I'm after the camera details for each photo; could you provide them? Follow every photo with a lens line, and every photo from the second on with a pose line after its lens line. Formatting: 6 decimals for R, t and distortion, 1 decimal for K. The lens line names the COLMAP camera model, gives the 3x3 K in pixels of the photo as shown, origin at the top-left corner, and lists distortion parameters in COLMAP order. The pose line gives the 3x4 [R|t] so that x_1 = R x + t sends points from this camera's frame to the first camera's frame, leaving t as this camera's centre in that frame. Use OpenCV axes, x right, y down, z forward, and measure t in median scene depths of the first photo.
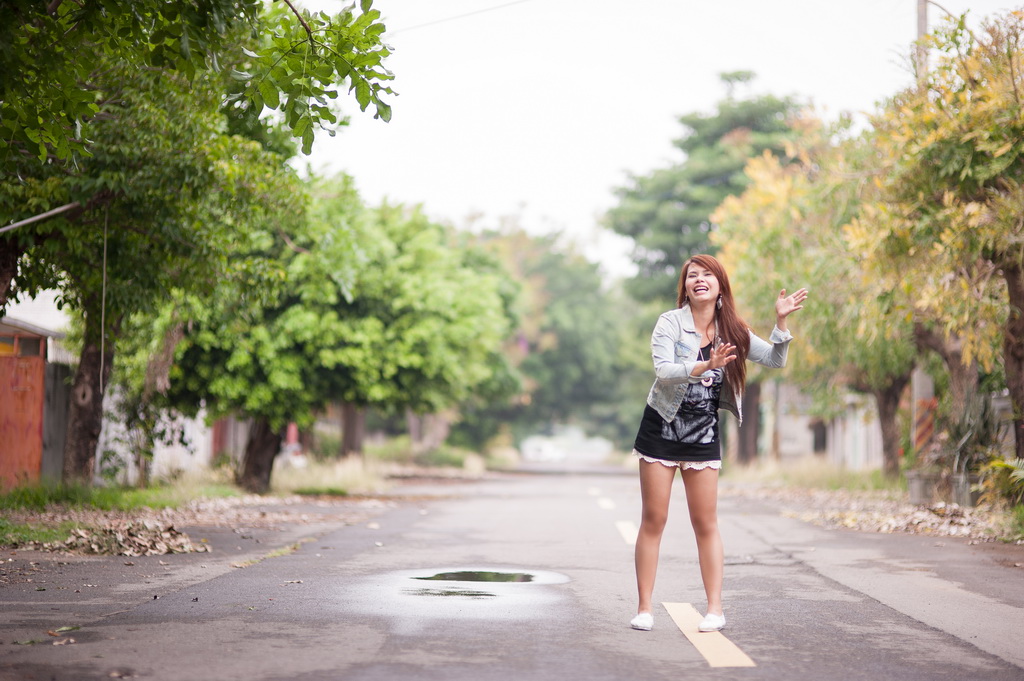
lens RADIAL K [[2411.9, 0, 512.0], [0, 2411.9, 340.5], [0, 0, 1]] dist [0.010177, -0.554629]
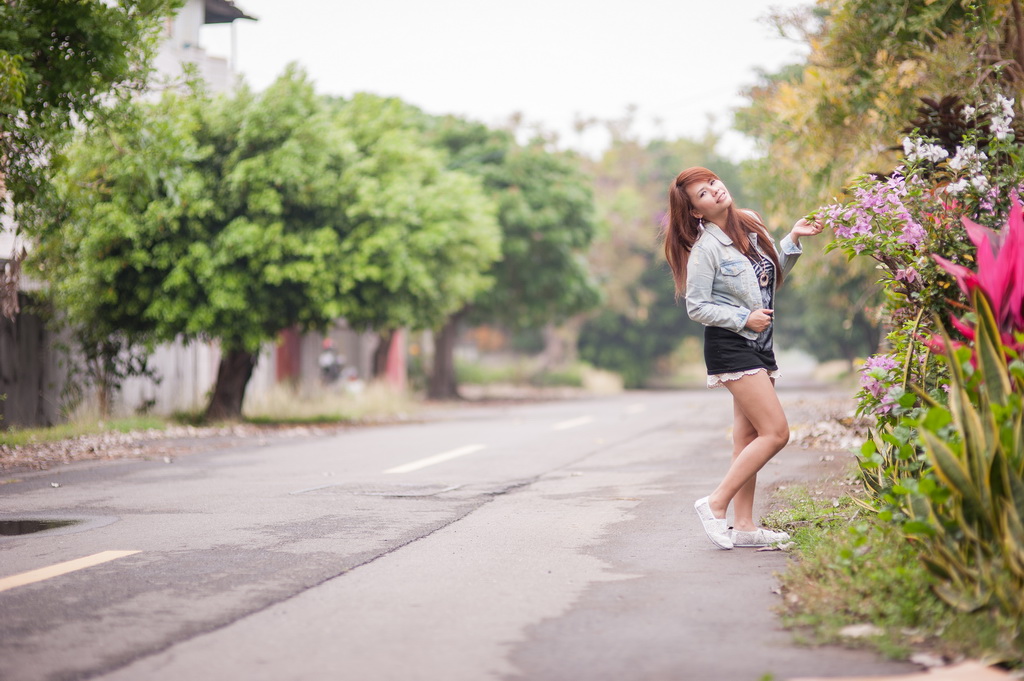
lens RADIAL K [[2411.9, 0, 512.0], [0, 2411.9, 340.5], [0, 0, 1]] dist [0.010177, -0.554629]
pose [[0.993564, -0.037278, -0.106964, 0.109550], [0.040731, 0.998711, 0.030277, 0.008507], [0.105697, -0.034439, 0.993802, 0.100812]]
